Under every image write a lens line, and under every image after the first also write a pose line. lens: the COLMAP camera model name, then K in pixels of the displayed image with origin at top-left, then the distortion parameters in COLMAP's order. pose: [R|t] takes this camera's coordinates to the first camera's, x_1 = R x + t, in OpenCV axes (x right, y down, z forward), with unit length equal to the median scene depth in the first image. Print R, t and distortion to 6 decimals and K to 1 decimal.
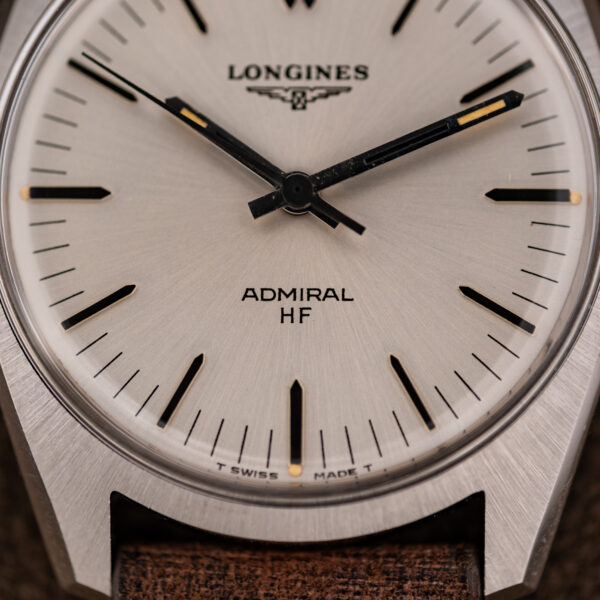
lens RADIAL K [[4252.4, 0, 300.0], [0, 4252.4, 300.0], [0, 0, 1]] dist [-0.275296, 12.879439]
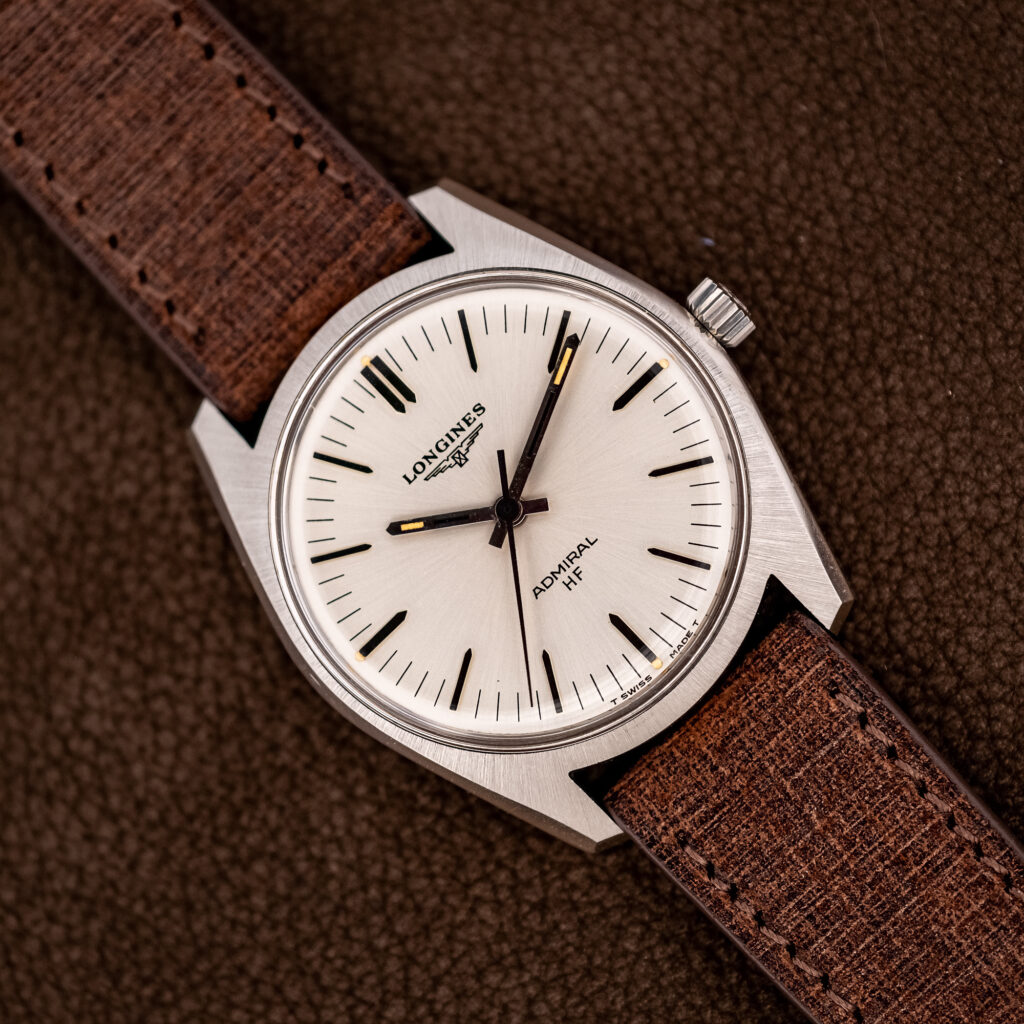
lens RADIAL K [[5782.5, 0, 512.6], [0, 5782.5, 655.0], [0, 0, 1]] dist [0.320361, -9.036574]
pose [[0.713224, -0.700491, -0.024984, 0.013398], [0.700936, 0.712812, 0.024255, -0.035849], [0.000819, -0.034812, 0.999394, -0.771129]]
